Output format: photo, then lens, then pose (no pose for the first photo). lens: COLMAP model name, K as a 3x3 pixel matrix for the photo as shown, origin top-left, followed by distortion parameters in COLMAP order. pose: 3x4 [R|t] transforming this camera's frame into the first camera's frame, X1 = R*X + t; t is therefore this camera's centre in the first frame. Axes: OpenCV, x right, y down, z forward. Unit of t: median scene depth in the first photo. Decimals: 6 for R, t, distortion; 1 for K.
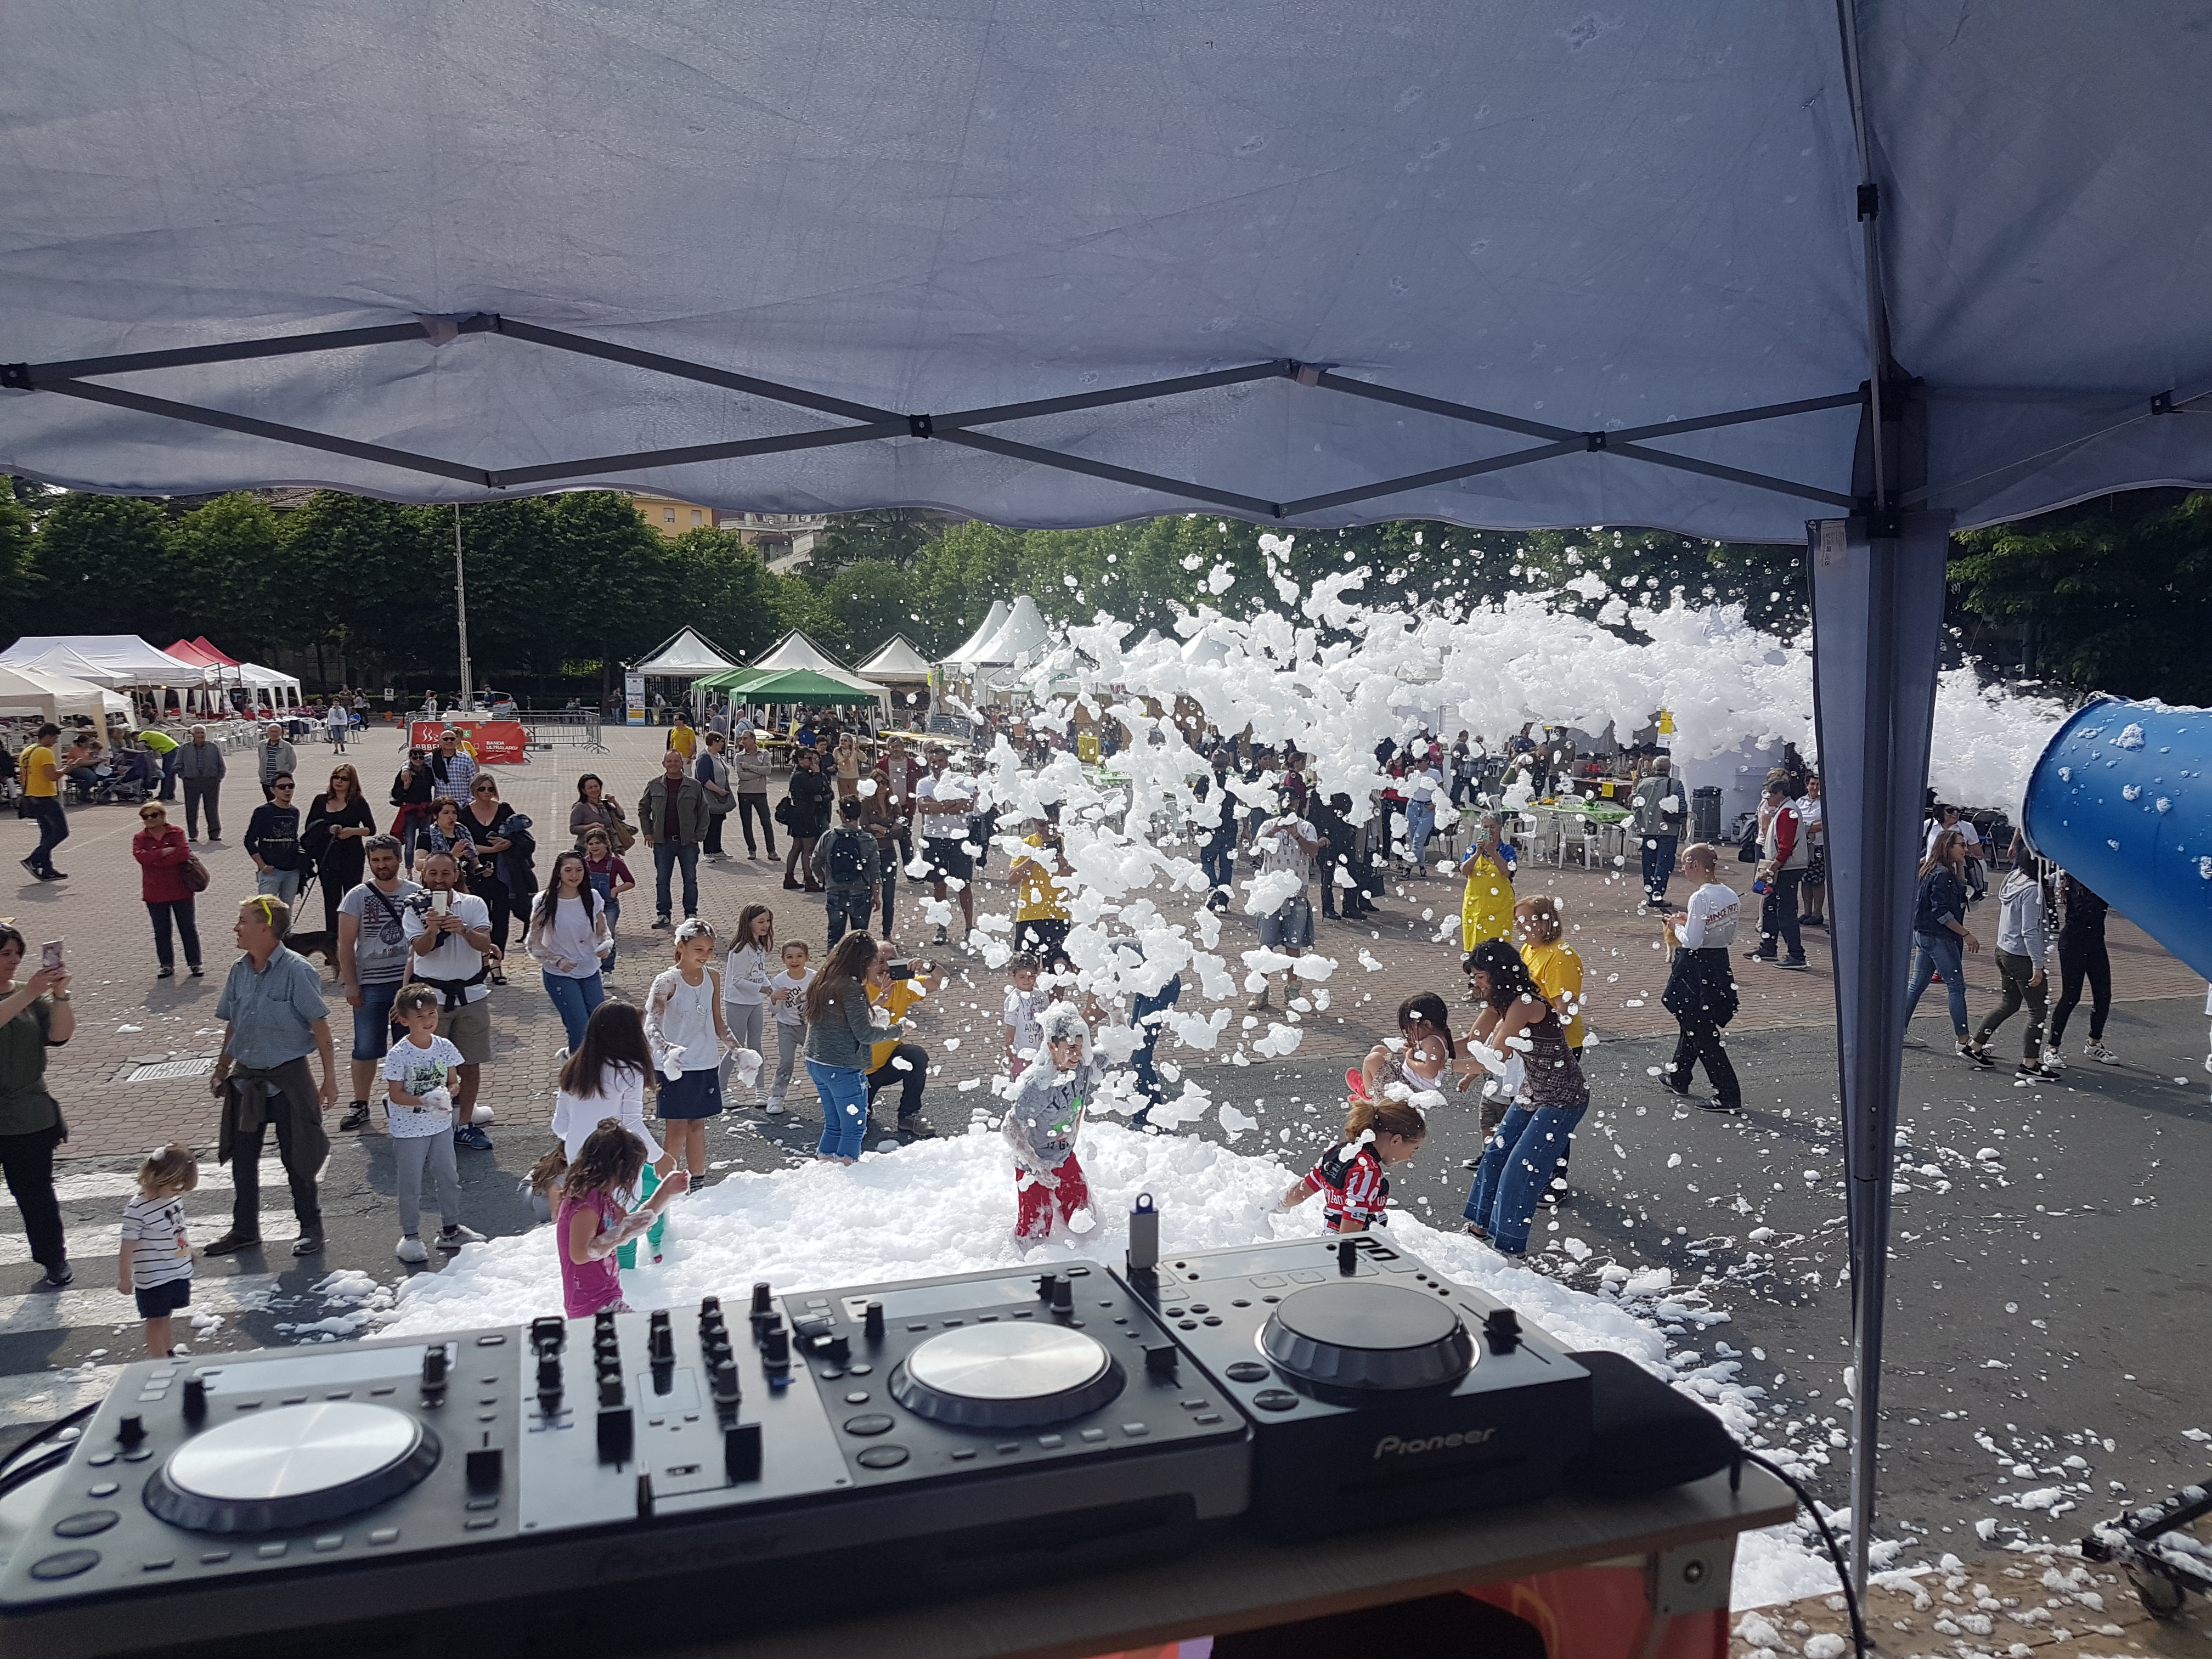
lens RADIAL K [[1688.0, 0, 1156.9], [0, 1688.0, 844.3], [0, 0, 1]] dist [0.047979, -0.106789]
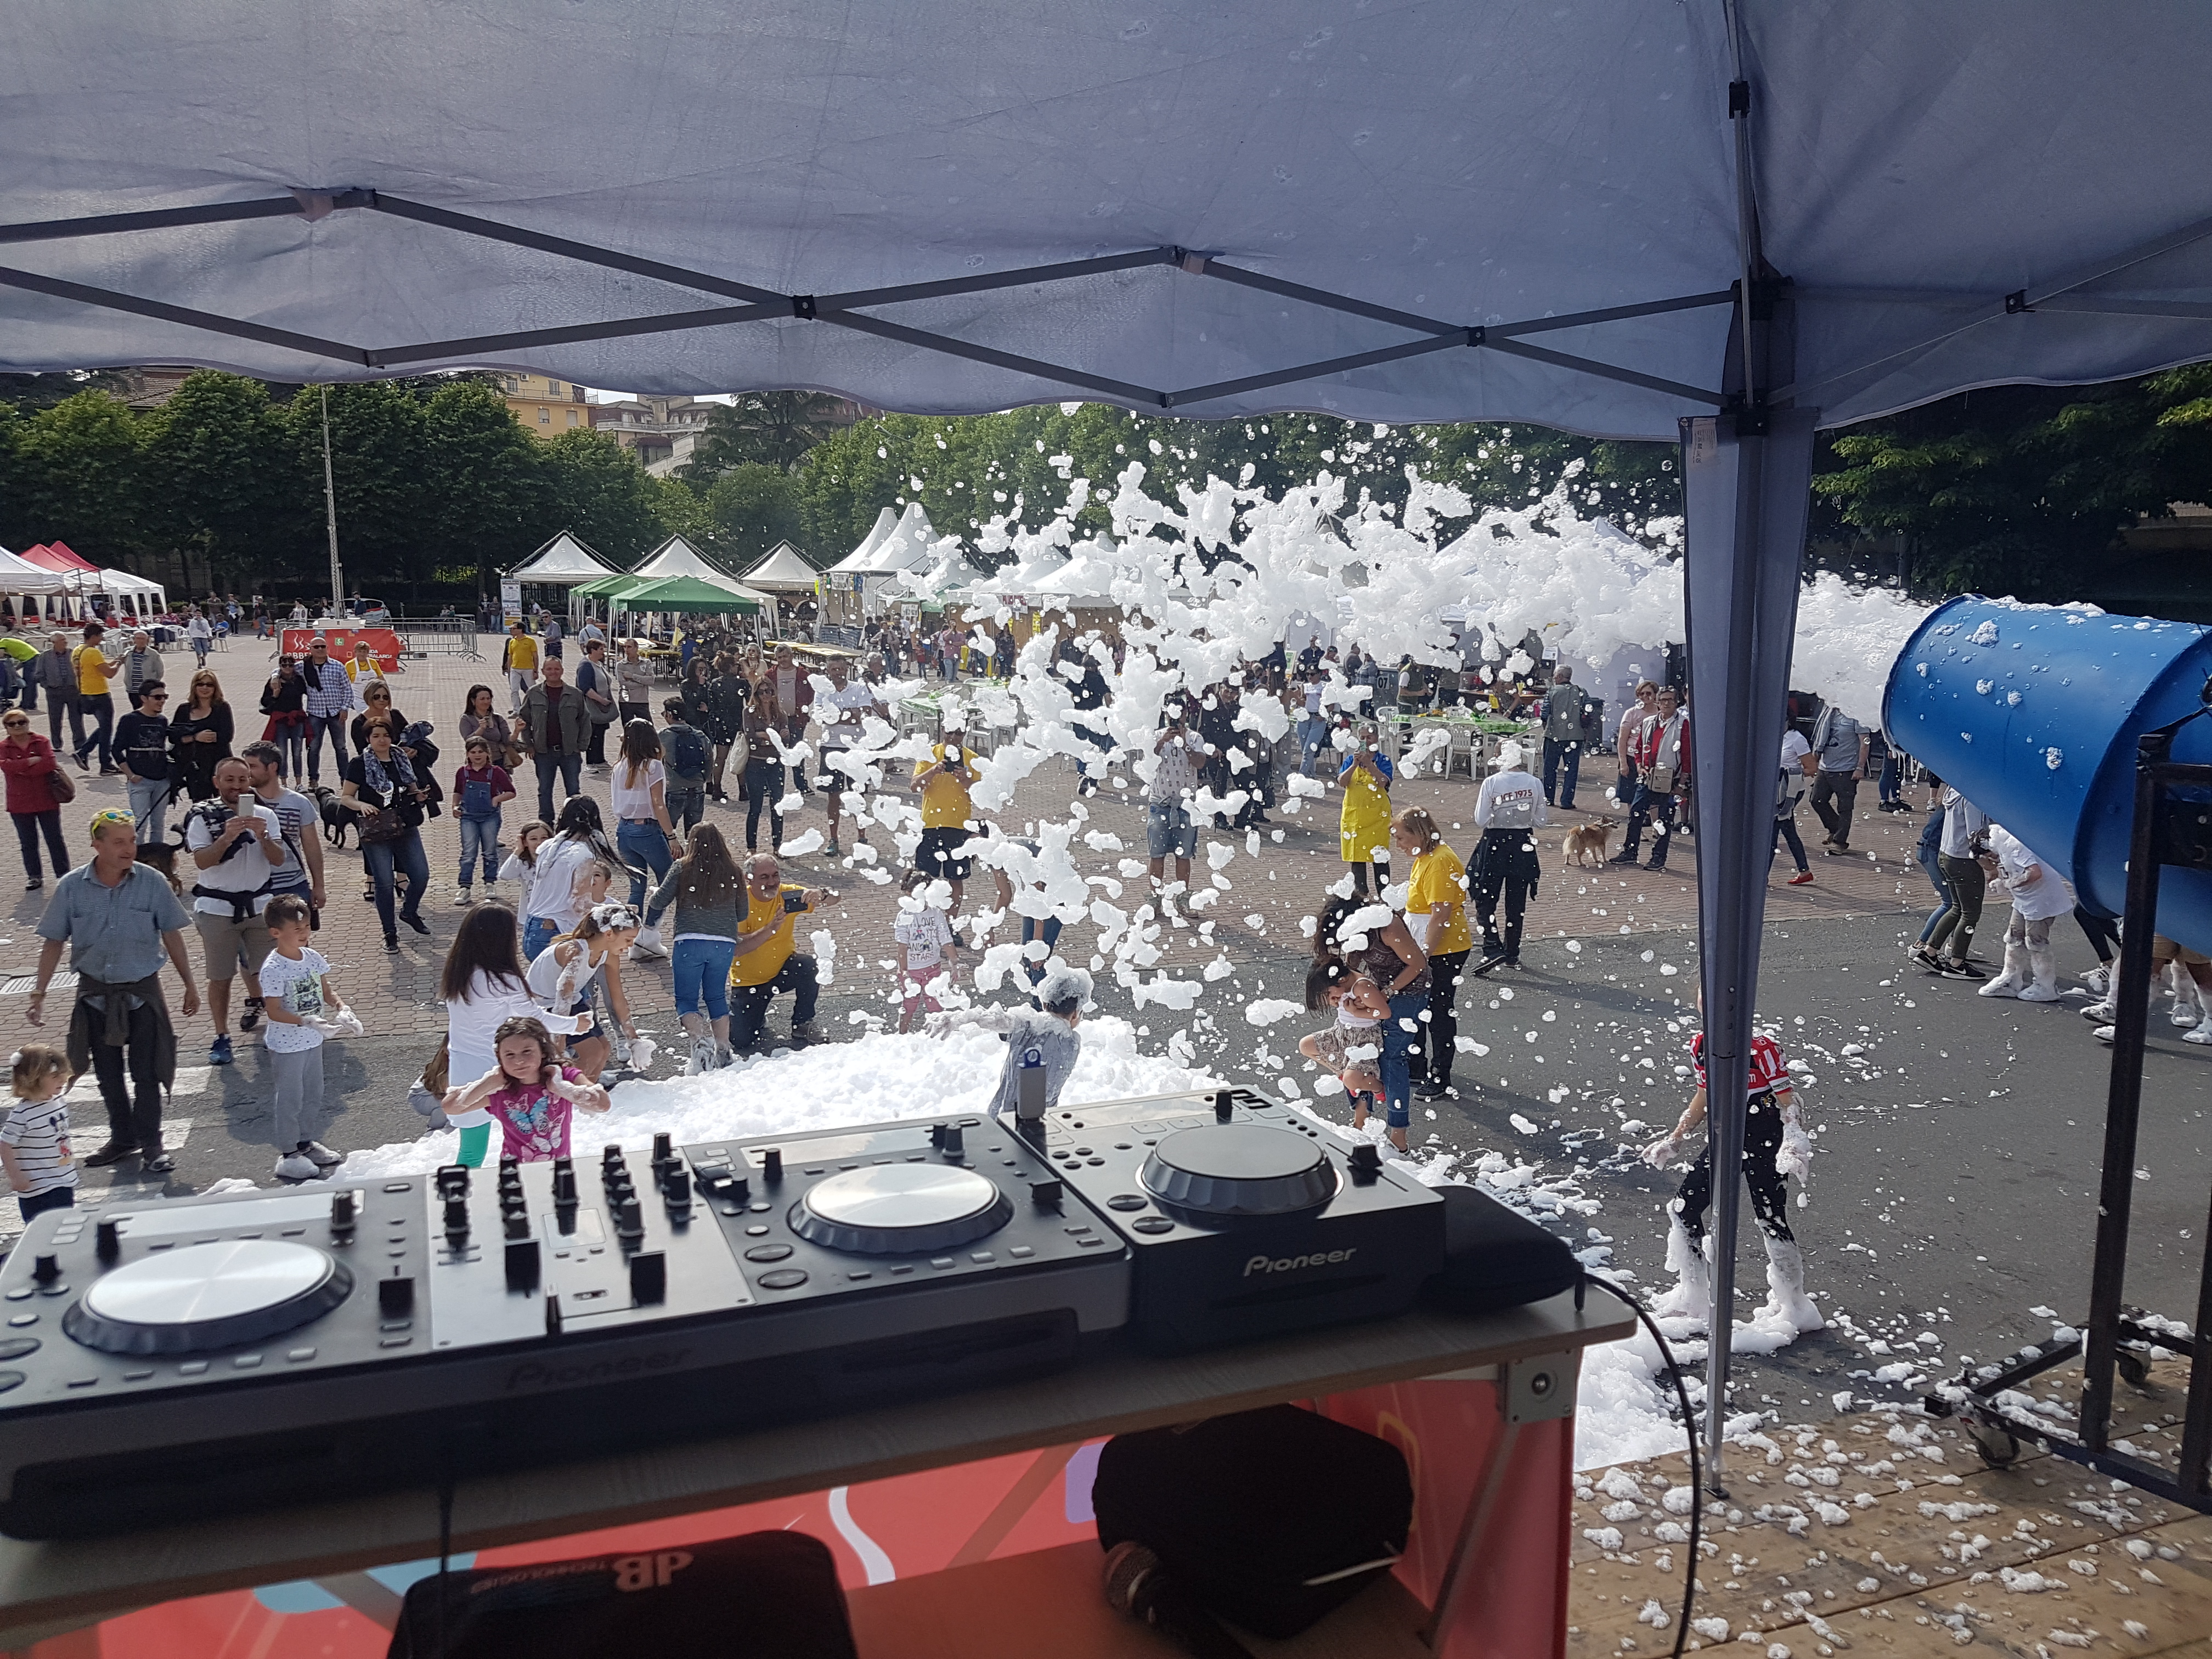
lens RADIAL K [[1688.0, 0, 1132.5], [0, 1688.0, 841.1], [0, 0, 1]] dist [0.047979, -0.106789]
pose [[0.998767, -0.003154, 0.049542, 0.001731], [0.000649, 0.998725, 0.050487, 0.010808], [-0.049638, -0.050392, 0.997495, -0.015701]]
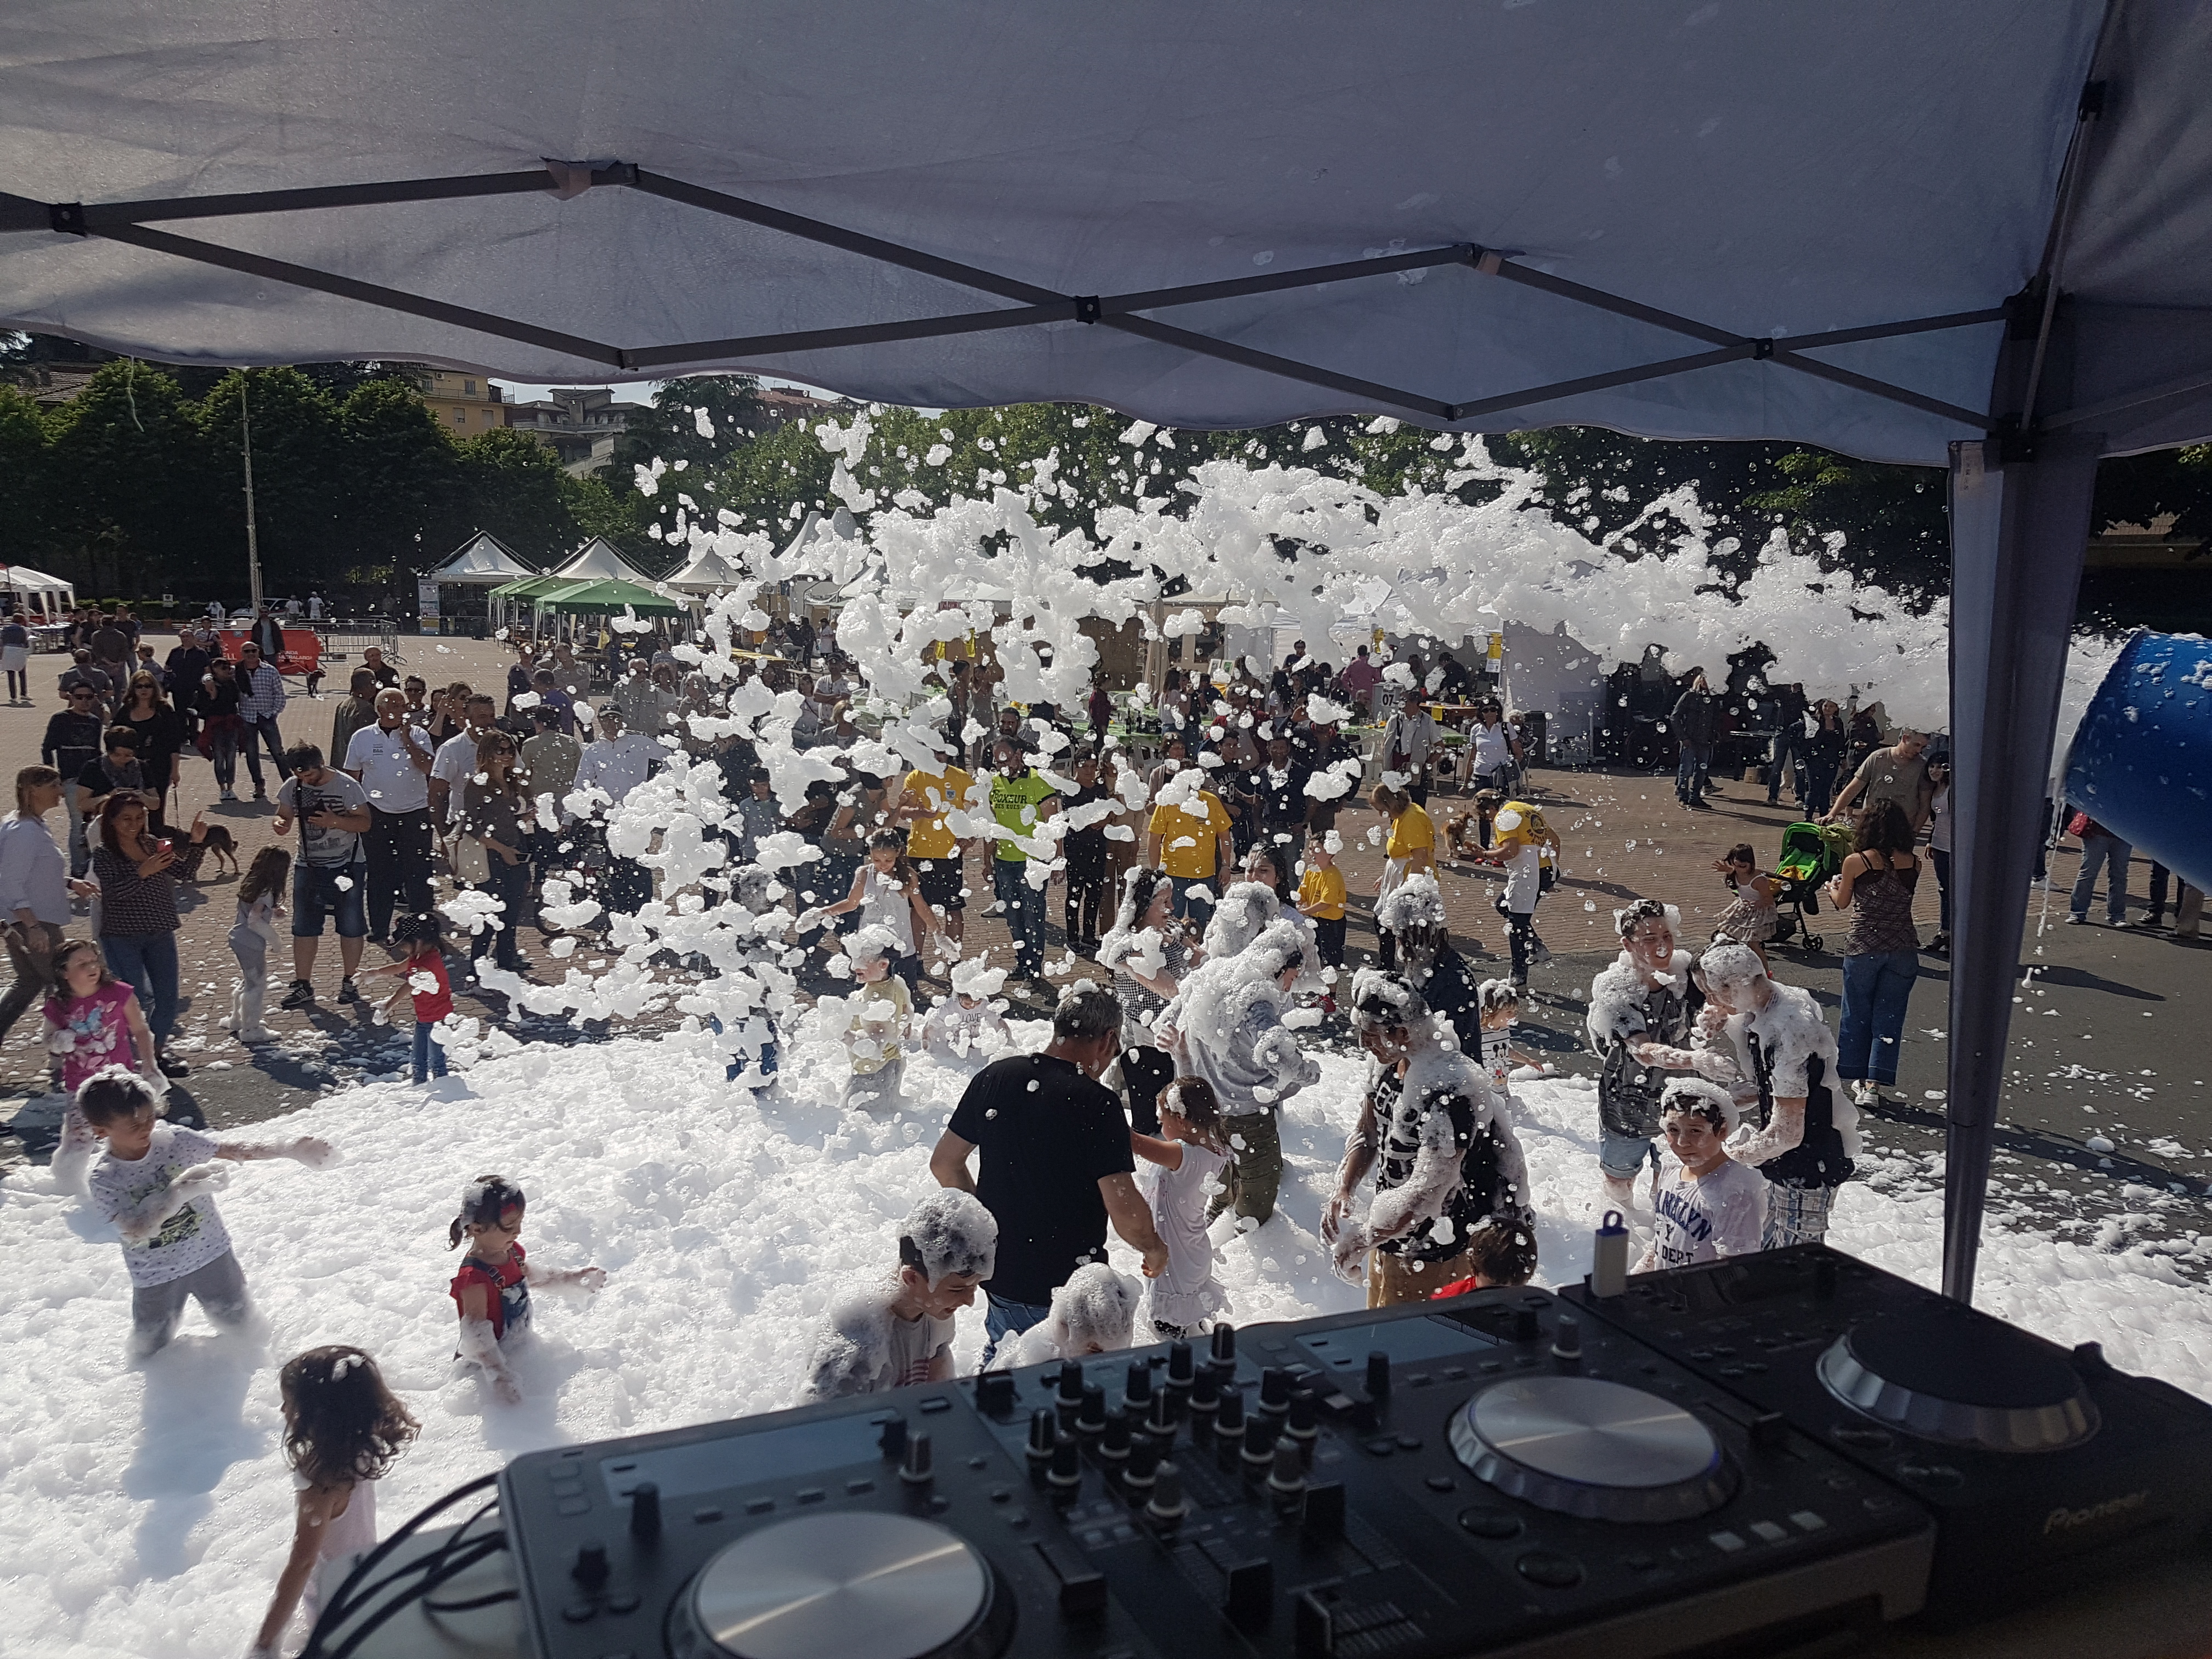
lens RADIAL K [[1688.0, 0, 1088.5], [0, 1688.0, 853.7], [0, 0, 1]] dist [0.047979, -0.106789]
pose [[0.997253, 0.002739, 0.074014, -0.142204], [-0.006742, 0.998524, 0.053887, -0.007538], [-0.073757, -0.054238, 0.995800, 0.070044]]
